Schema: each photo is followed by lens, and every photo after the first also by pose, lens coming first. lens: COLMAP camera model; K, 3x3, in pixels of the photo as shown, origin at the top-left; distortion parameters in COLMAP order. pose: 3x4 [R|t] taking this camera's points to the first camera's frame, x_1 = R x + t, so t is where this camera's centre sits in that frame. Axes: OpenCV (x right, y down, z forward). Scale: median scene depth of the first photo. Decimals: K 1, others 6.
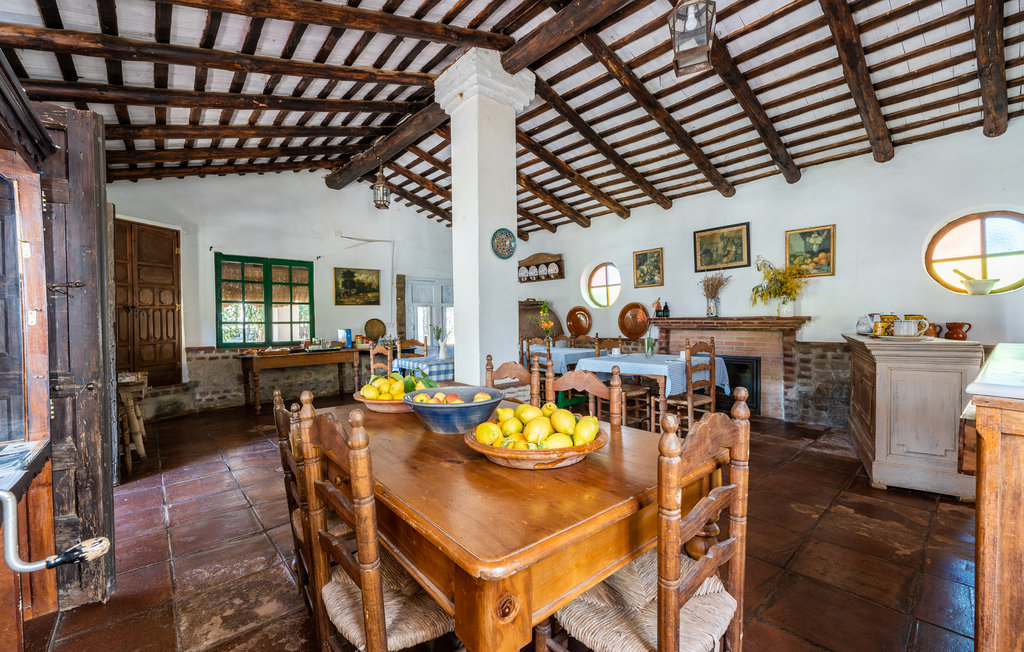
lens RADIAL K [[418.6, 0, 512.4], [0, 418.6, 328.0], [0, 0, 1]] dist [0.002252, -0.000019]
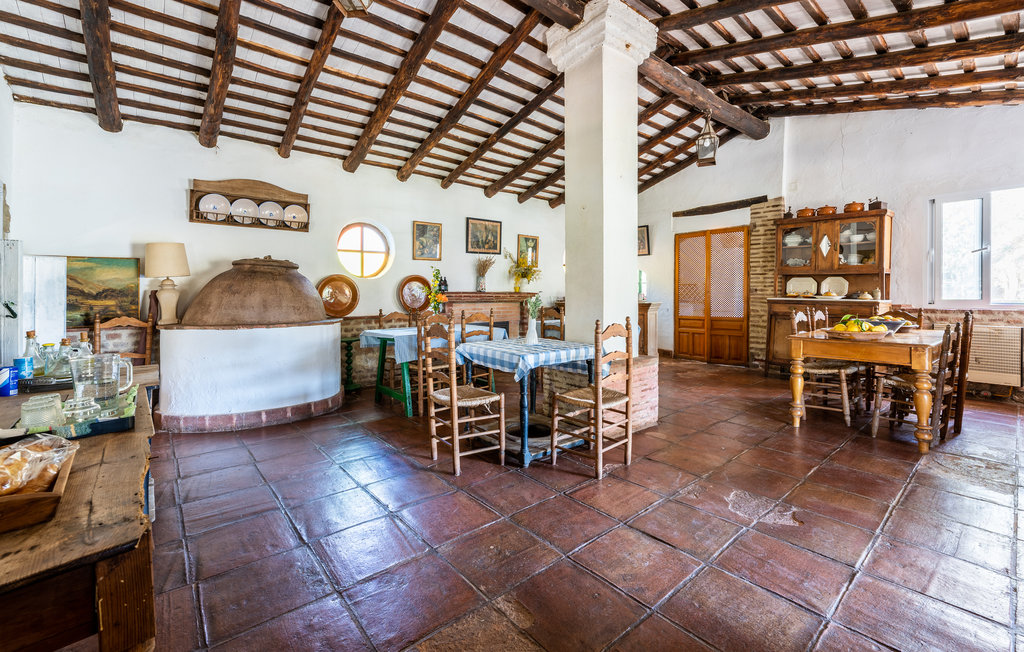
lens RADIAL K [[418.6, 0, 510.5], [0, 418.6, 295.3], [0, 0, 1]] dist [0.002252, -0.000019]
pose [[0.007436, -0.001334, 0.999971, -0.672944], [0.017322, 0.999849, 0.001205, -0.014266], [-0.999822, 0.017313, 0.007458, 0.825815]]
